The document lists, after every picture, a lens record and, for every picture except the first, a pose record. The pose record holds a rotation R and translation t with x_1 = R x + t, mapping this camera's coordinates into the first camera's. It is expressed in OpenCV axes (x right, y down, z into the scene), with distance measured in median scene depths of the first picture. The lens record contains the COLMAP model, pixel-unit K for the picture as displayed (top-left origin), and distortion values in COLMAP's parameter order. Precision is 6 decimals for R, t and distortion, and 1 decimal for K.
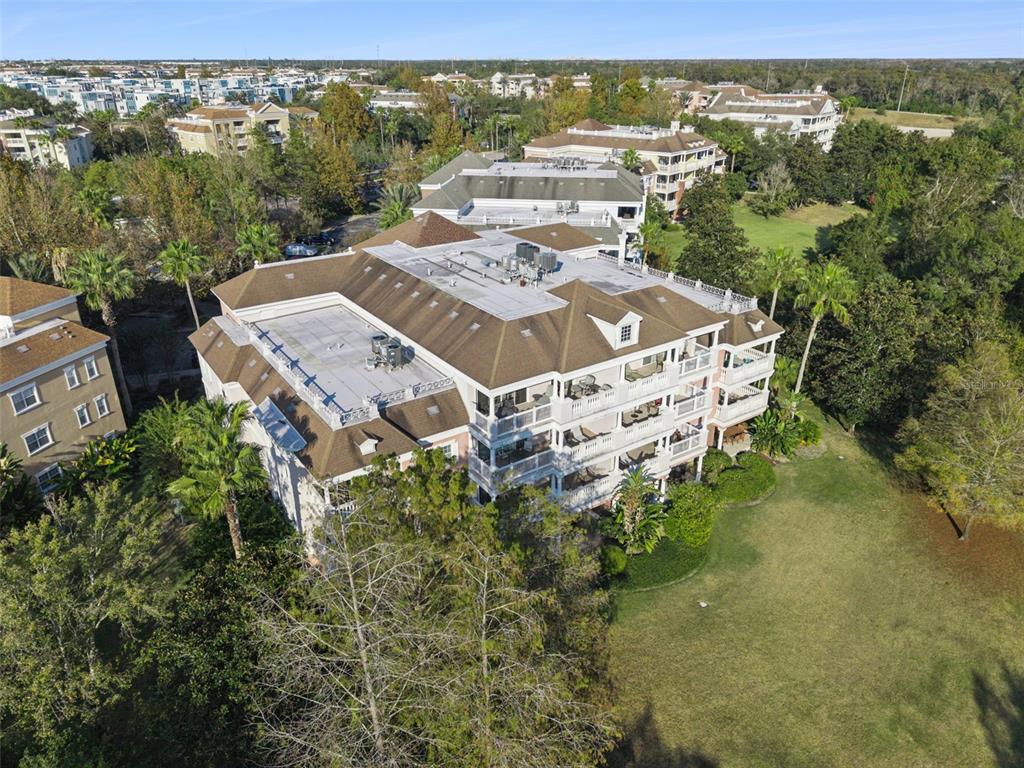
lens RADIAL K [[698.2, 0, 509.3], [0, 698.2, 379.7], [0, 0, 1]] dist [0.009525, -0.005985]
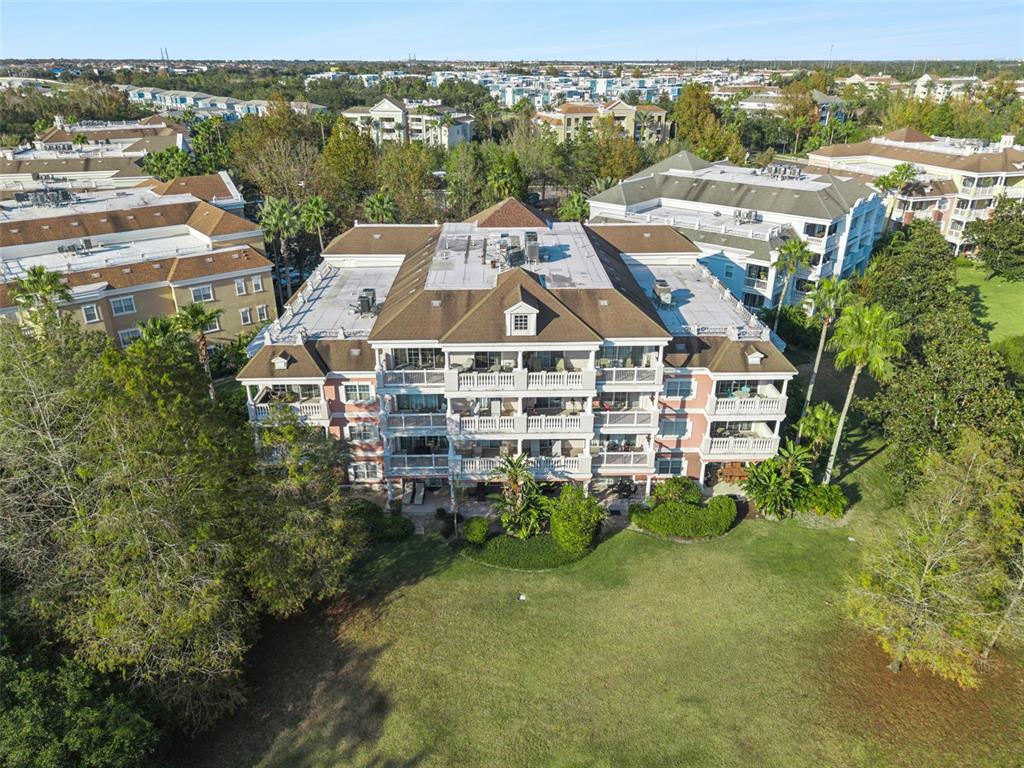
lens RADIAL K [[684.2, 0, 511.9], [0, 684.2, 386.7], [0, 0, 1]] dist [0.007934, -0.002632]
pose [[0.838251, 0.235700, -0.491712, 0.317027], [-0.228353, 0.970610, 0.075970, -0.022187], [0.495167, 0.048601, 0.867438, 0.053778]]
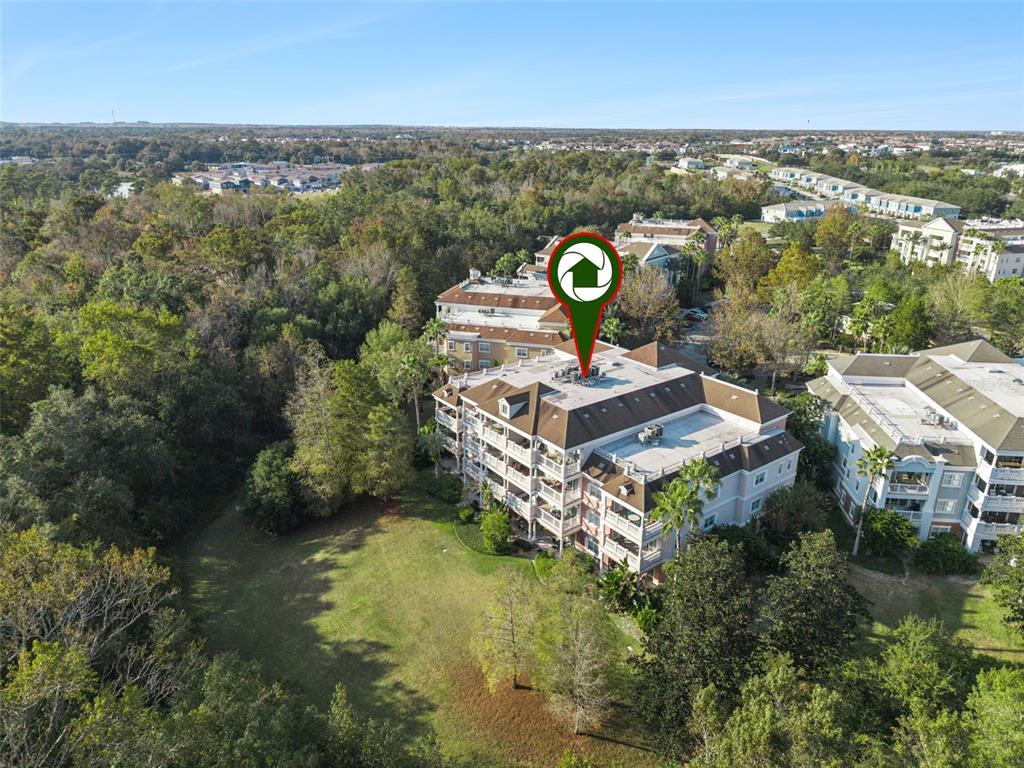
lens RADIAL K [[684.2, 0, 511.9], [0, 684.2, 386.7], [0, 0, 1]] dist [0.007934, -0.002632]
pose [[0.050149, 0.352160, -0.934595, 0.847154], [-0.419235, 0.856761, 0.300337, -0.308936], [0.906492, 0.376754, 0.190603, 0.305646]]
